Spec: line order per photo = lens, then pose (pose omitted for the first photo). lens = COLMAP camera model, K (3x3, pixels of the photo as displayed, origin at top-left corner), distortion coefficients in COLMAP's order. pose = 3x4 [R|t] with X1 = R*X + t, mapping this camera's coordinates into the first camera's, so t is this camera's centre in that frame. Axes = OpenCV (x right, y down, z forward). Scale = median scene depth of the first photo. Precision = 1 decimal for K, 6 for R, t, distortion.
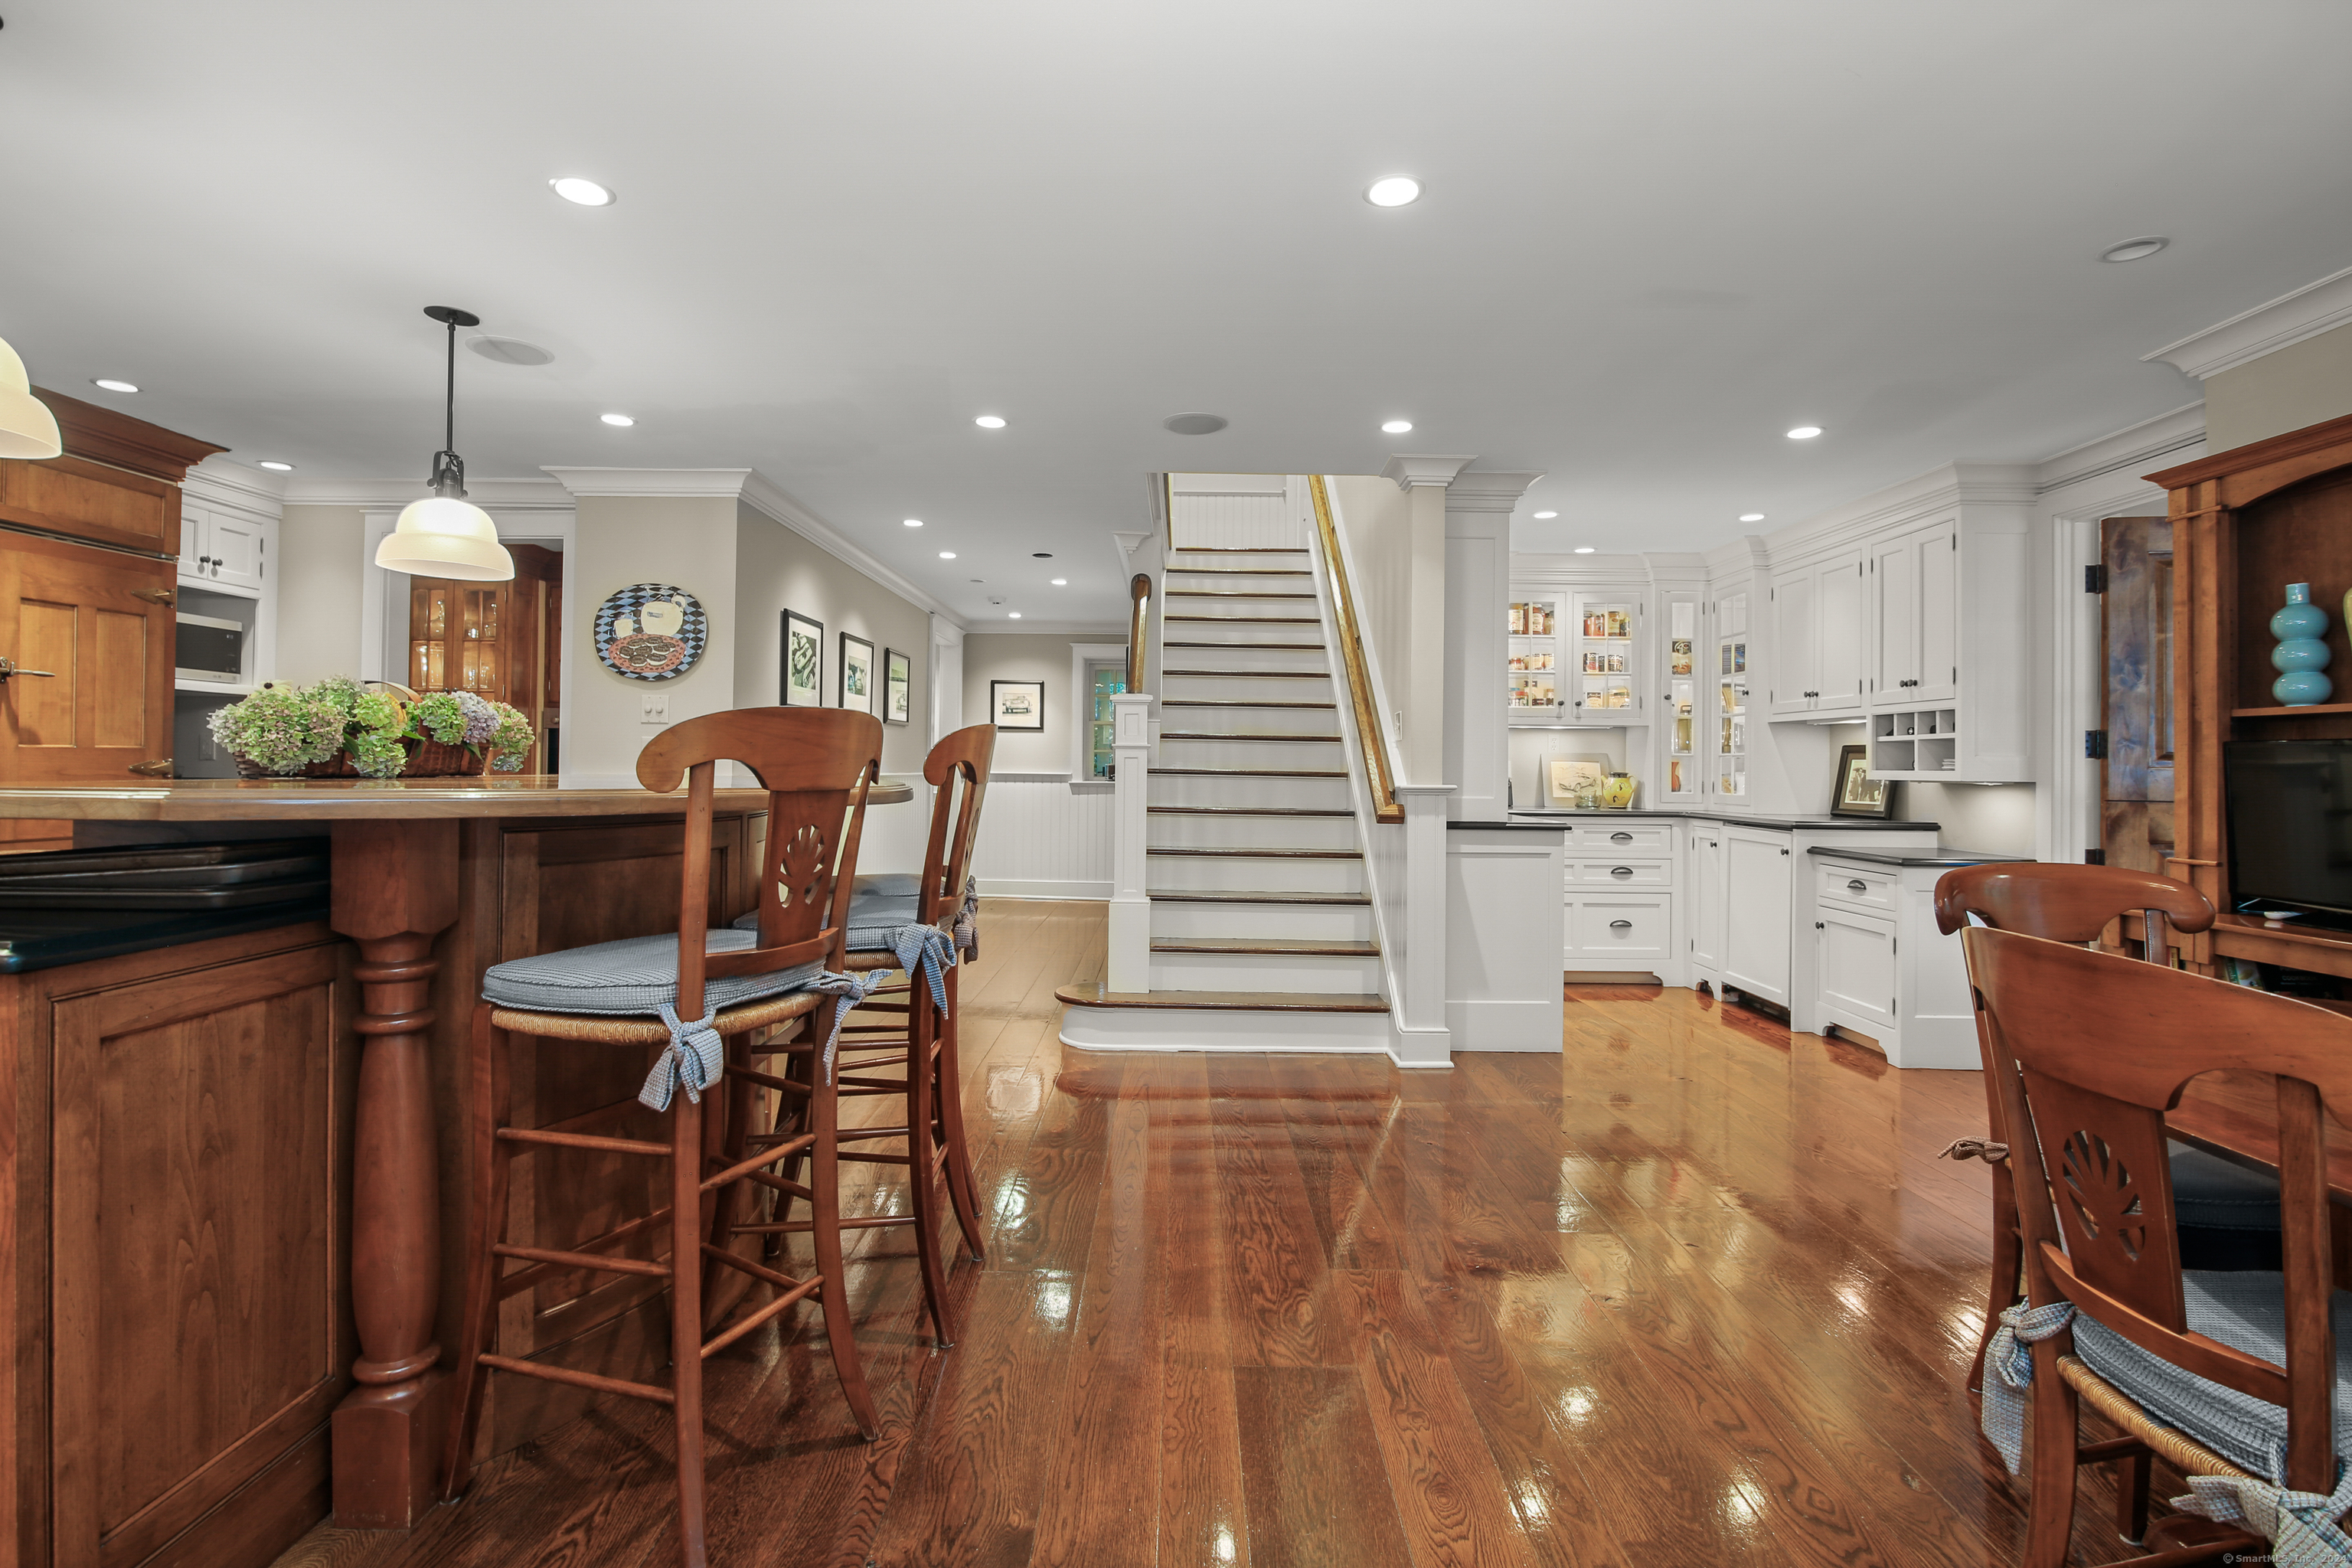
lens RADIAL K [[1116.7, 0, 1176.0], [0, 1116.7, 770.0], [0, 0, 1]] dist [-0.010153, -0.000946]
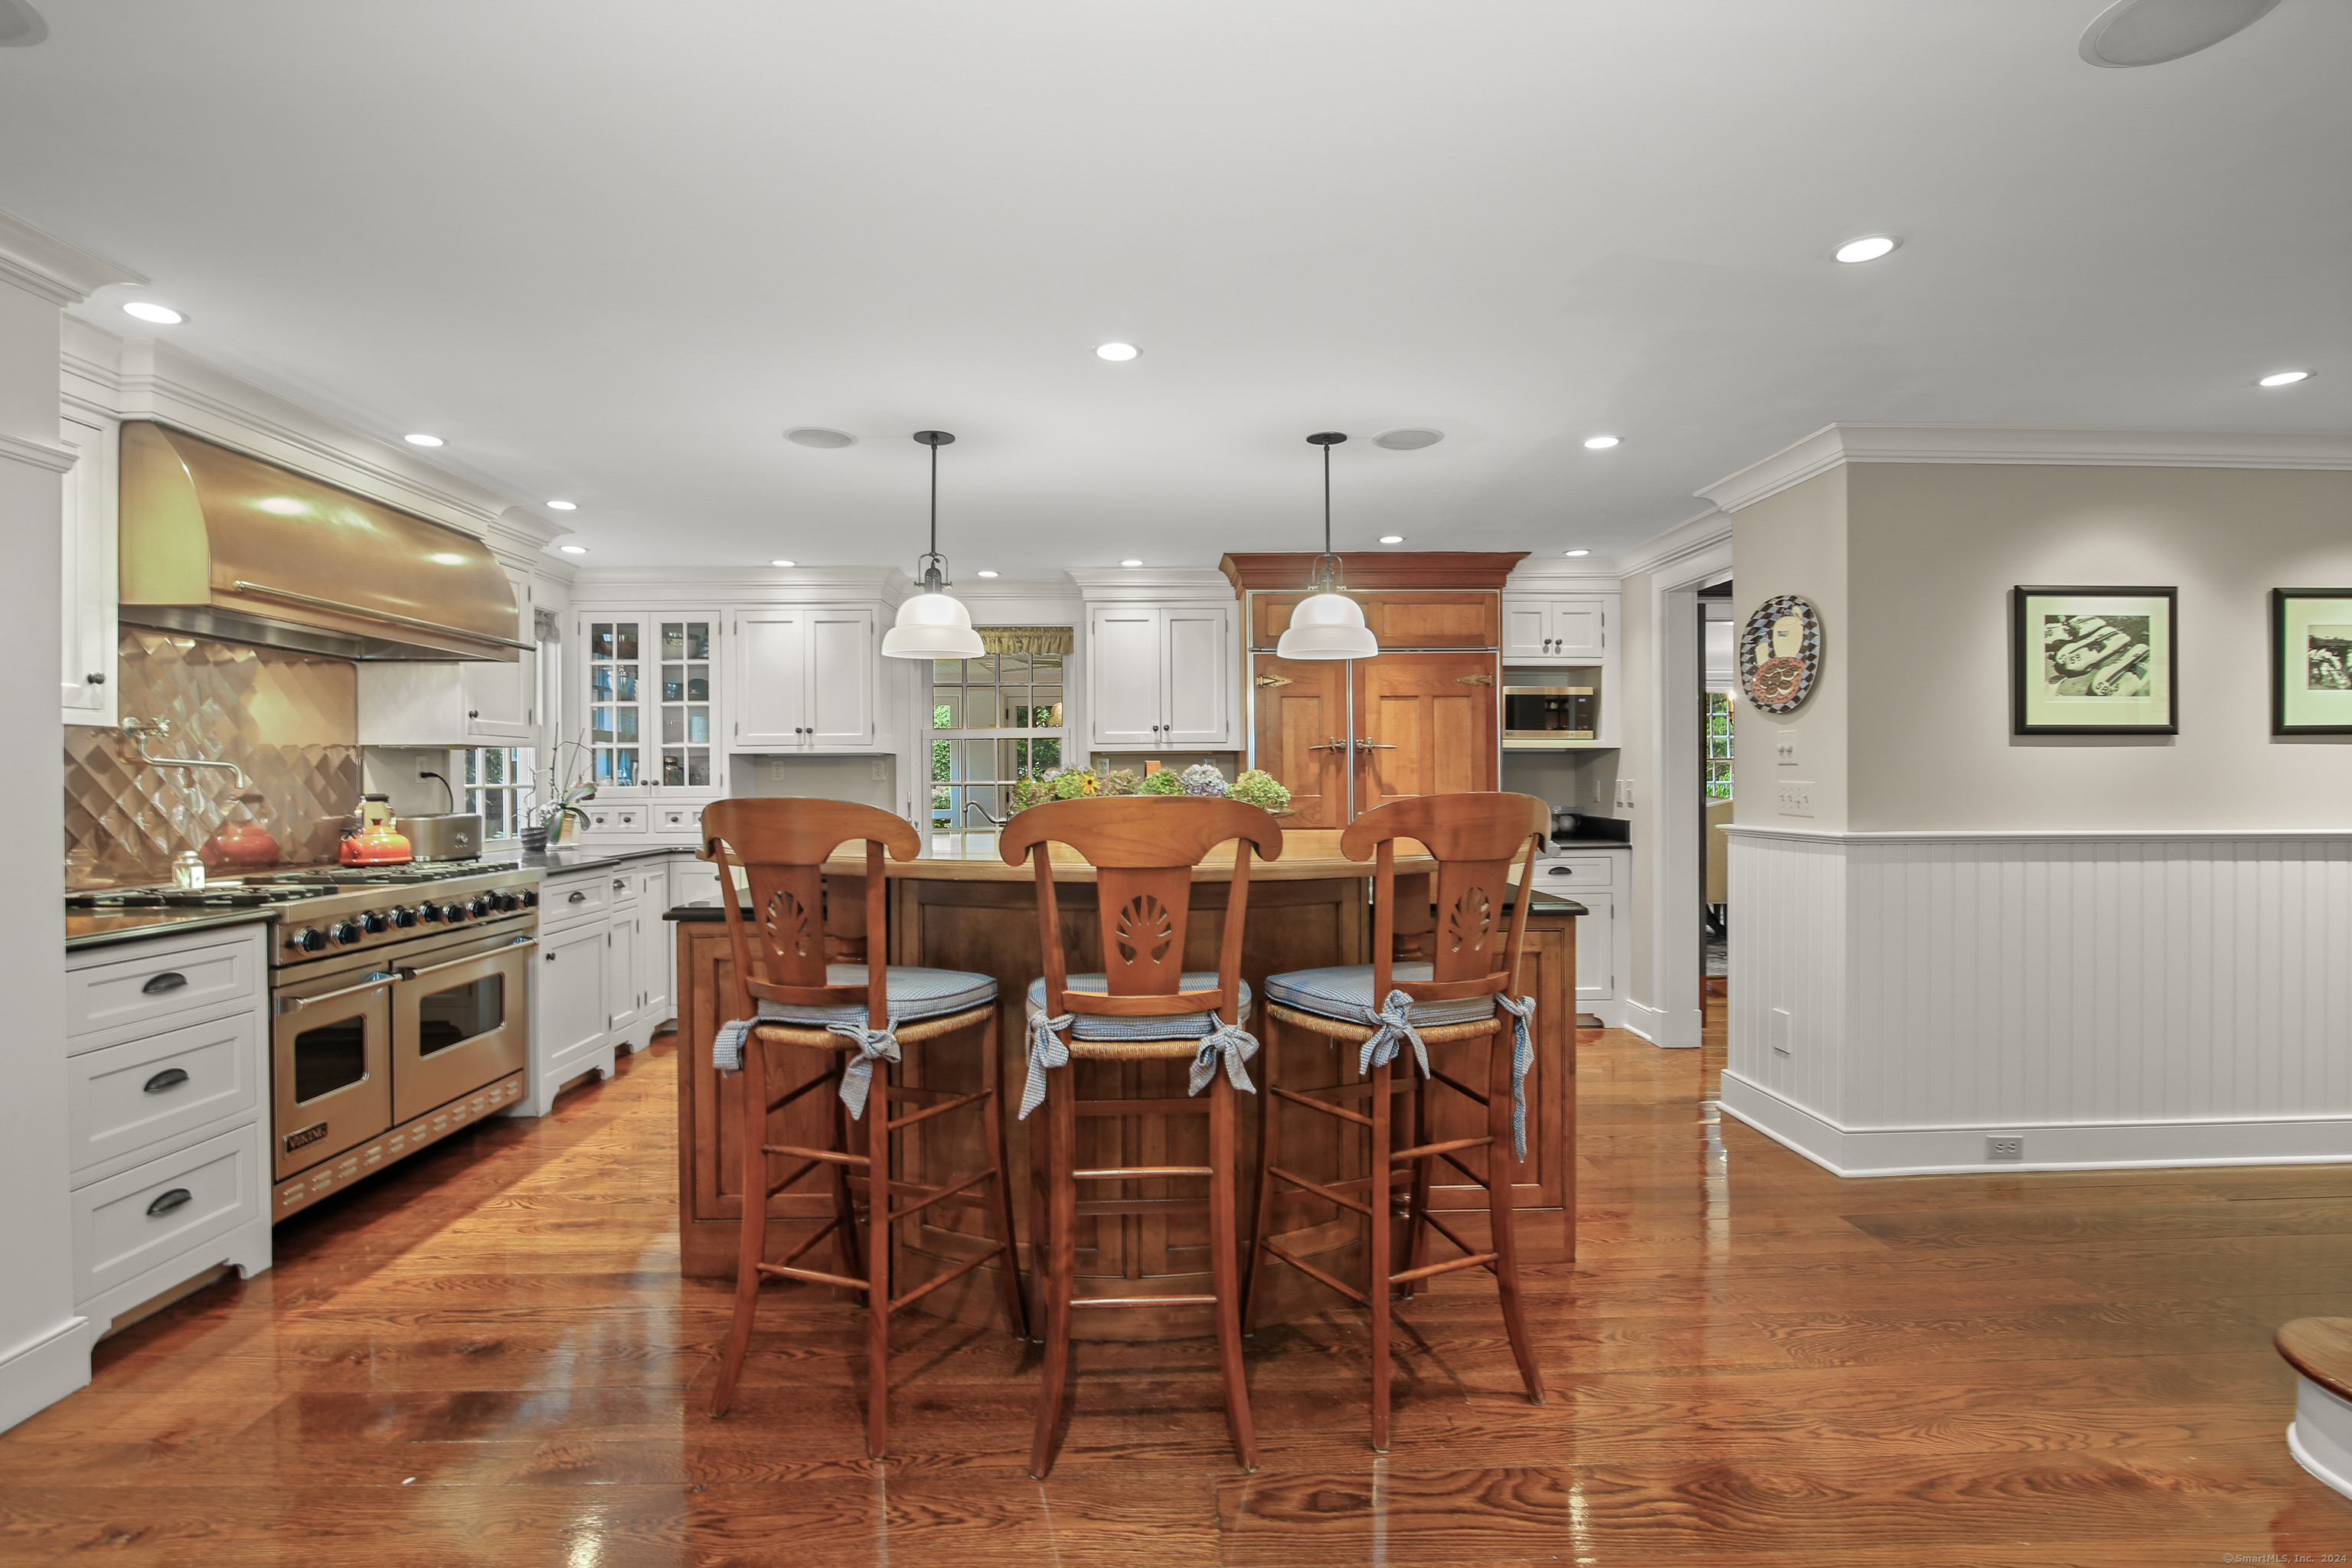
lens RADIAL K [[1116.7, 0, 1180.4], [0, 1116.7, 786.0], [0, 0, 1]] dist [-0.010153, -0.000946]
pose [[0.039762, -0.004036, -0.999201, 0.347768], [0.001177, 0.999991, -0.003993, -0.023576], [0.999208, -0.001017, 0.039767, 0.528712]]
